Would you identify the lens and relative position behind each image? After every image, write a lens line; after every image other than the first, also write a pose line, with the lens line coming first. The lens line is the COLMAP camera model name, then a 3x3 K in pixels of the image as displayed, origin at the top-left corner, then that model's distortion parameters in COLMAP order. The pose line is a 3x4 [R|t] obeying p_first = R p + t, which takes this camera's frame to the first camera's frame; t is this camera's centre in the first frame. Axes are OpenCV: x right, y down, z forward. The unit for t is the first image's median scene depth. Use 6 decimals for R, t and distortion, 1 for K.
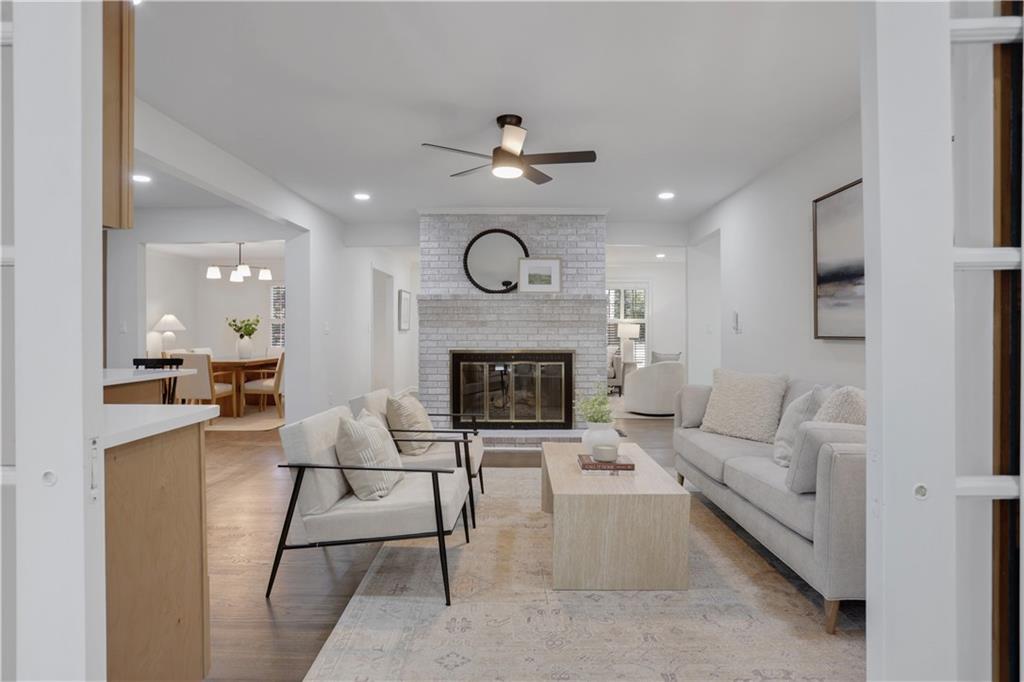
lens RADIAL K [[538.5, 0, 512.0], [0, 538.5, 341.0], [0, 0, 1]] dist [-0.032833, 0.000050]
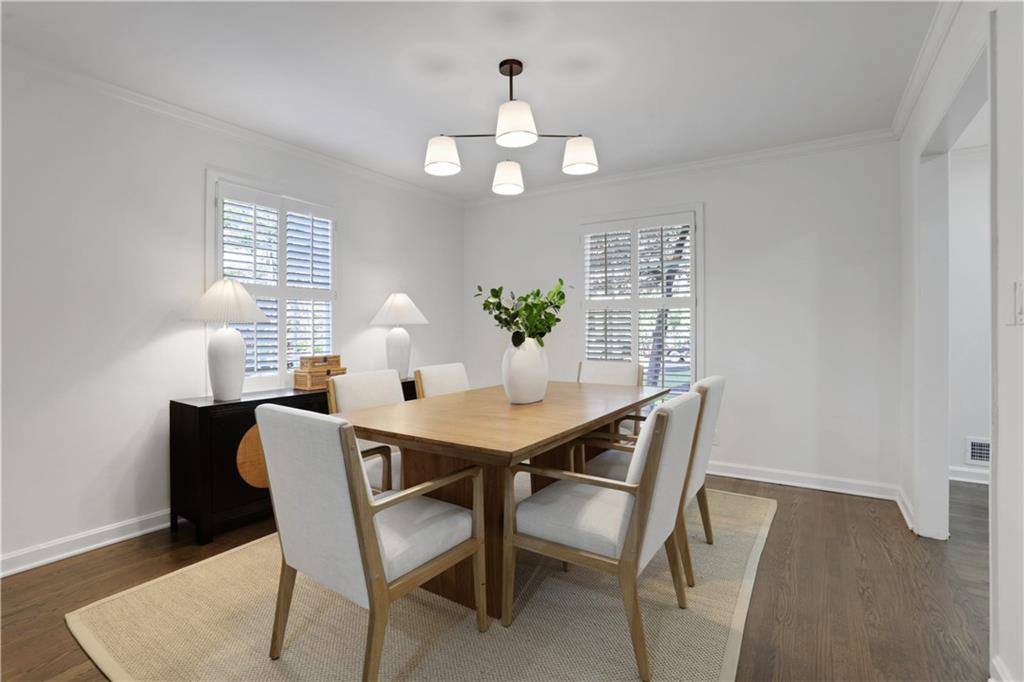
lens RADIAL K [[481.2, 0, 507.7], [0, 481.2, 329.3], [0, 0, 1]] dist [-0.022967, 0.000590]
pose [[0.847219, -0.004396, -0.531226, -0.340403], [-0.003330, 0.999902, -0.013586, -0.010556], [0.531234, 0.013280, 0.847121, 0.719795]]
